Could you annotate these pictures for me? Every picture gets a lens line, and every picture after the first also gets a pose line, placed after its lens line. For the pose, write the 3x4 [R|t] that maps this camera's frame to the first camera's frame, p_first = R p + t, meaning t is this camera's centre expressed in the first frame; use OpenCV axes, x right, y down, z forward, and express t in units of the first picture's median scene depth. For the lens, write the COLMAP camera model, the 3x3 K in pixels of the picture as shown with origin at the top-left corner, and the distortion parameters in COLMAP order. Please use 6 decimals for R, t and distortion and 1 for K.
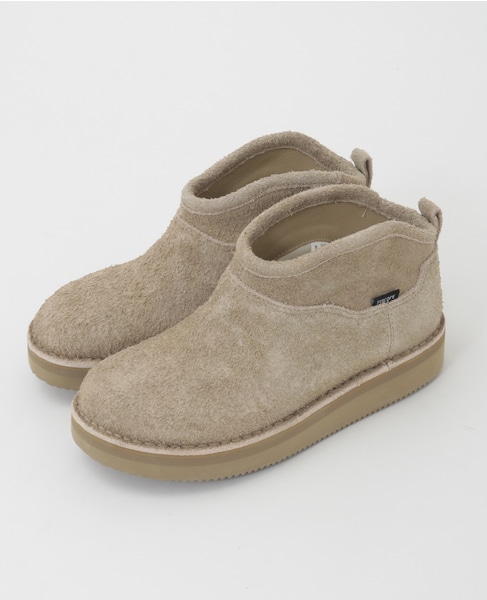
lens RADIAL K [[1236.1, 0, 246.3], [0, 1236.1, 302.0], [0, 0, 1]] dist [-0.039442, 0.000000]
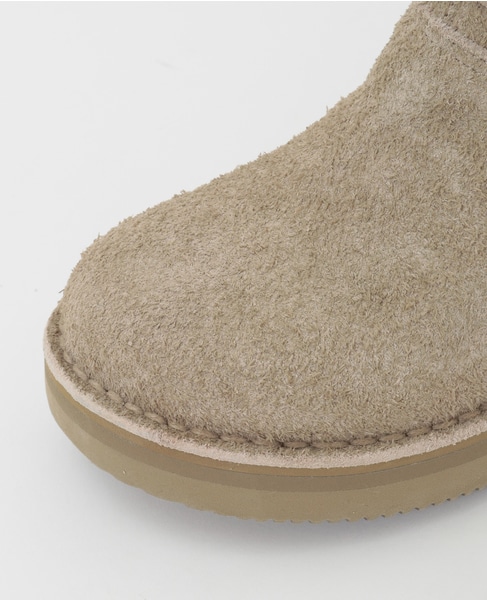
lens RADIAL K [[1400.4, 0, 243.1], [0, 1400.4, 303.4], [0, 0, 1]] dist [-0.072341, 0.000000]
pose [[0.999555, -0.003992, -0.029577, -0.059860], [0.008209, 0.989563, 0.143867, 0.004680], [0.028694, -0.144045, 0.989155, 0.537973]]
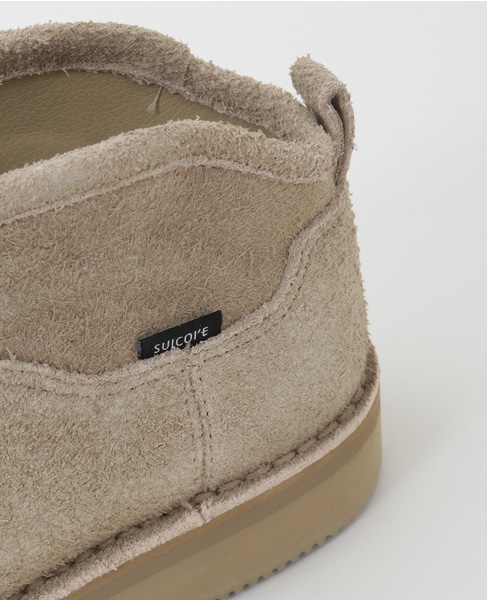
lens RADIAL K [[1400.4, 0, 242.0], [0, 1400.4, 298.7], [0, 0, 1]] dist [-0.072341, 0.000000]
pose [[0.997090, 0.006987, -0.075916, 0.165852], [-0.002094, 0.997926, 0.064330, -0.041496], [0.076208, -0.063984, 0.995037, 0.612167]]
